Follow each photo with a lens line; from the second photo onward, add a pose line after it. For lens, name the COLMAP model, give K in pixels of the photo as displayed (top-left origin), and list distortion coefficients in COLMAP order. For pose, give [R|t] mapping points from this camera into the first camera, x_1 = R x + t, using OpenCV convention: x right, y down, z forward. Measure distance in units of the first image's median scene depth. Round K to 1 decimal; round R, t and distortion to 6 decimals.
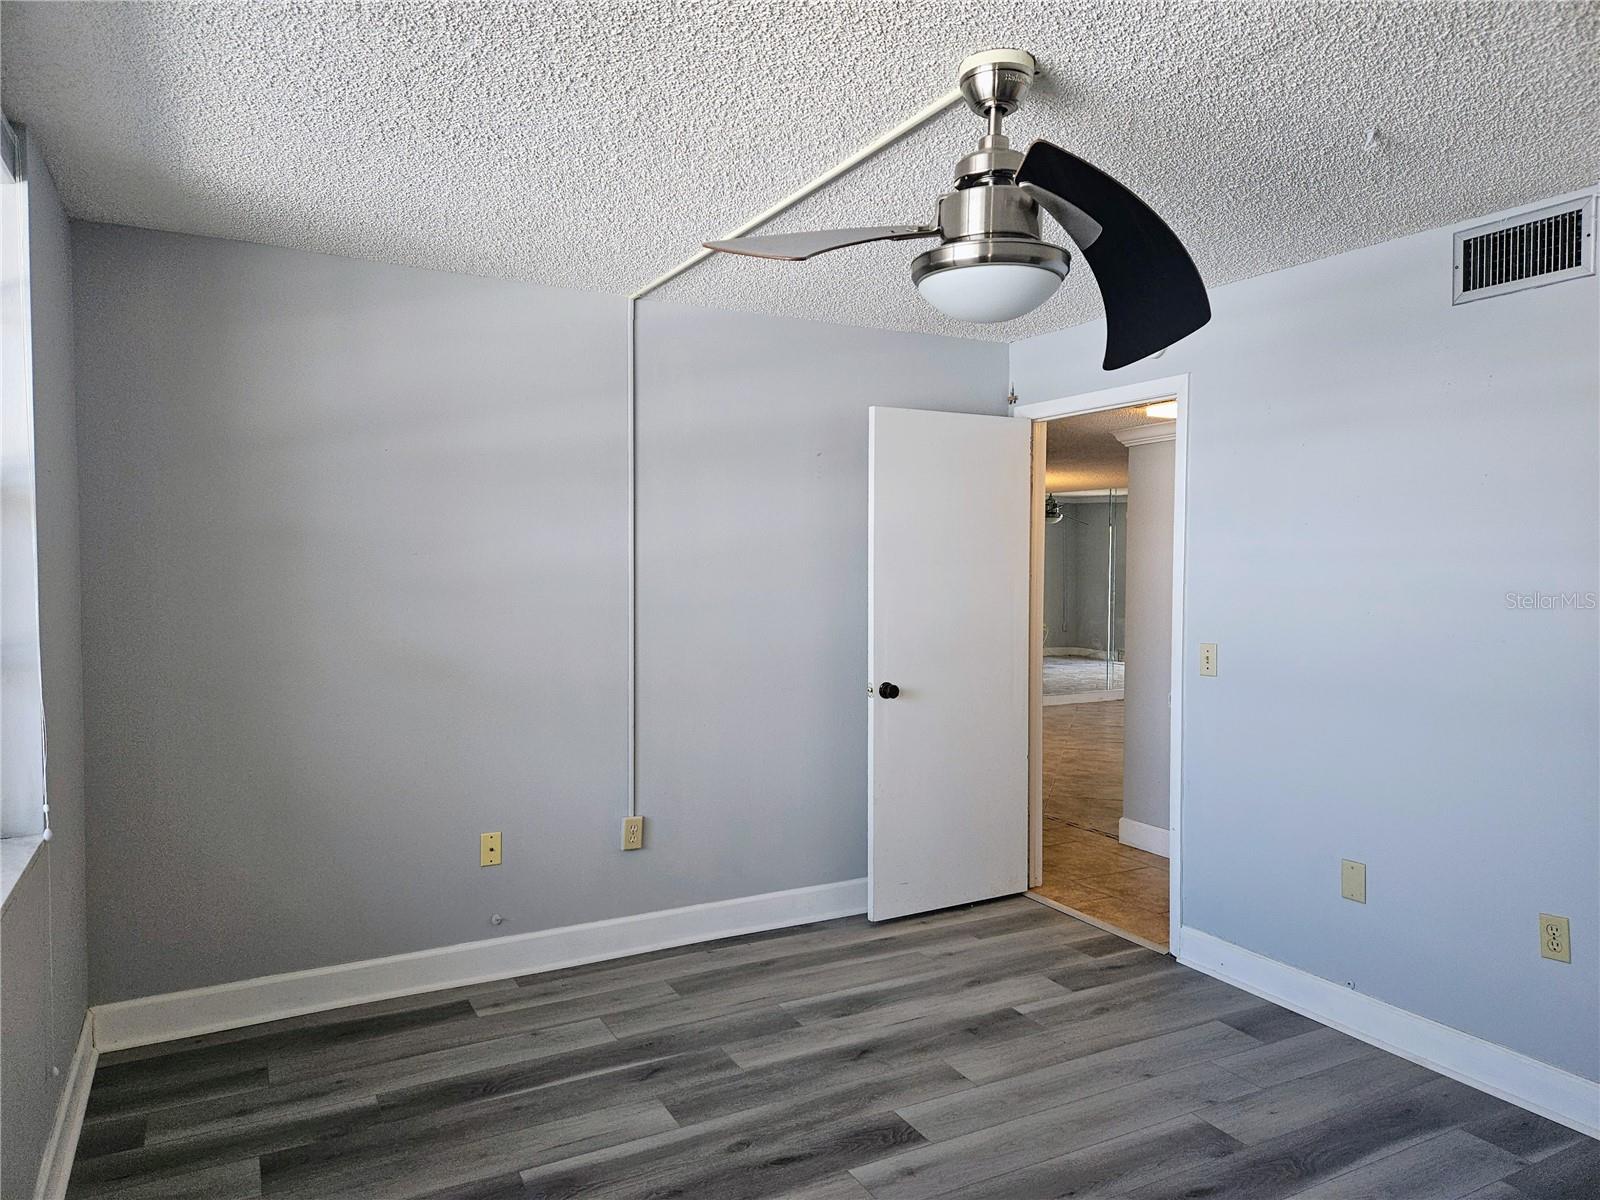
lens RADIAL K [[1064.2, 0, 805.5], [0, 1064.2, 604.6], [0, 0, 1]] dist [0.085727, -0.074924]
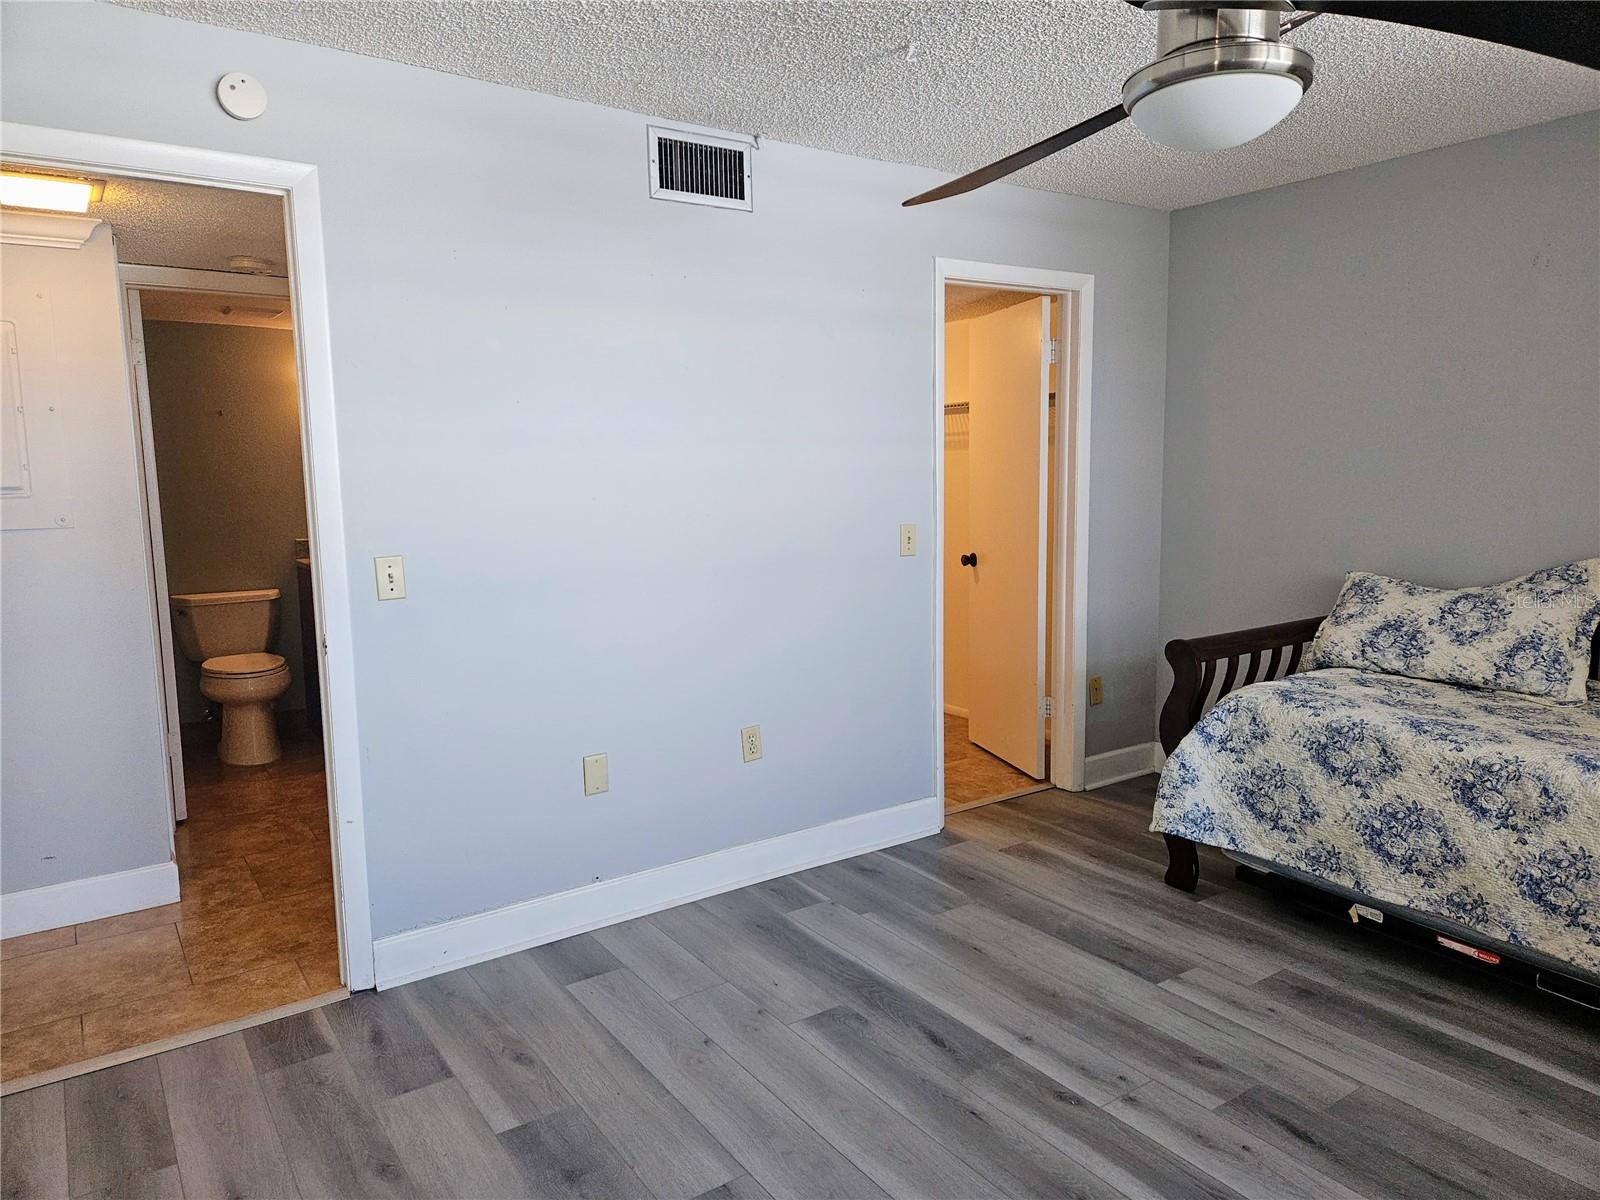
lens RADIAL K [[1054.5, 0, 799.4], [0, 1054.5, 600.4], [0, 0, 1]] dist [0.084500, -0.072224]
pose [[-0.101786, -0.130511, 0.986208, -0.436445], [0.056604, 0.988991, 0.136721, -0.021948], [-0.993195, 0.069739, -0.093278, 0.887033]]
